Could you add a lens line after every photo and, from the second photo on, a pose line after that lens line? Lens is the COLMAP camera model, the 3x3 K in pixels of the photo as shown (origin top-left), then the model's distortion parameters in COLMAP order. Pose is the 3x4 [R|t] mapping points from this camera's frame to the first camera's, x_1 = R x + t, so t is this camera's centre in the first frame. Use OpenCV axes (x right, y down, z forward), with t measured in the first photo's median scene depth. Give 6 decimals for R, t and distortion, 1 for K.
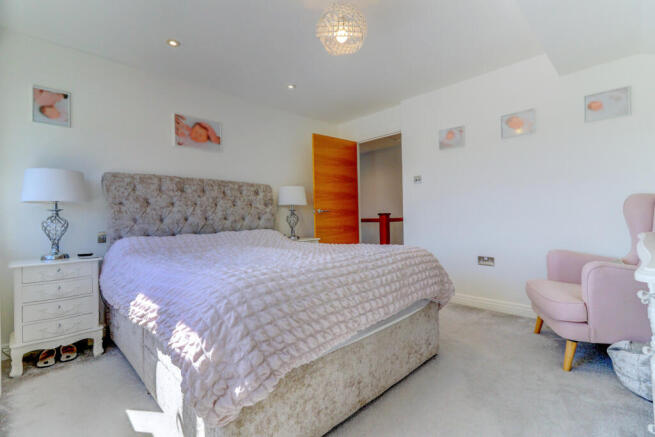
lens RADIAL K [[306.0, 0, 328.5], [0, 306.0, 215.4], [0, 0, 1]] dist [-0.002631, -0.001219]
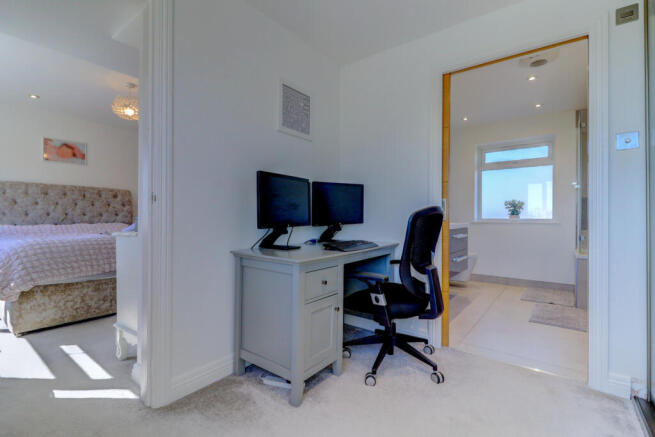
lens RADIAL K [[306.0, 0, 323.2], [0, 306.0, 215.6], [0, 0, 1]] dist [-0.002631, -0.001219]
pose [[0.988429, 0.028360, 0.149011, 0.555314], [-0.029269, 0.999564, 0.003911, -0.022487], [-0.148835, -0.008227, 0.988828, -0.559404]]
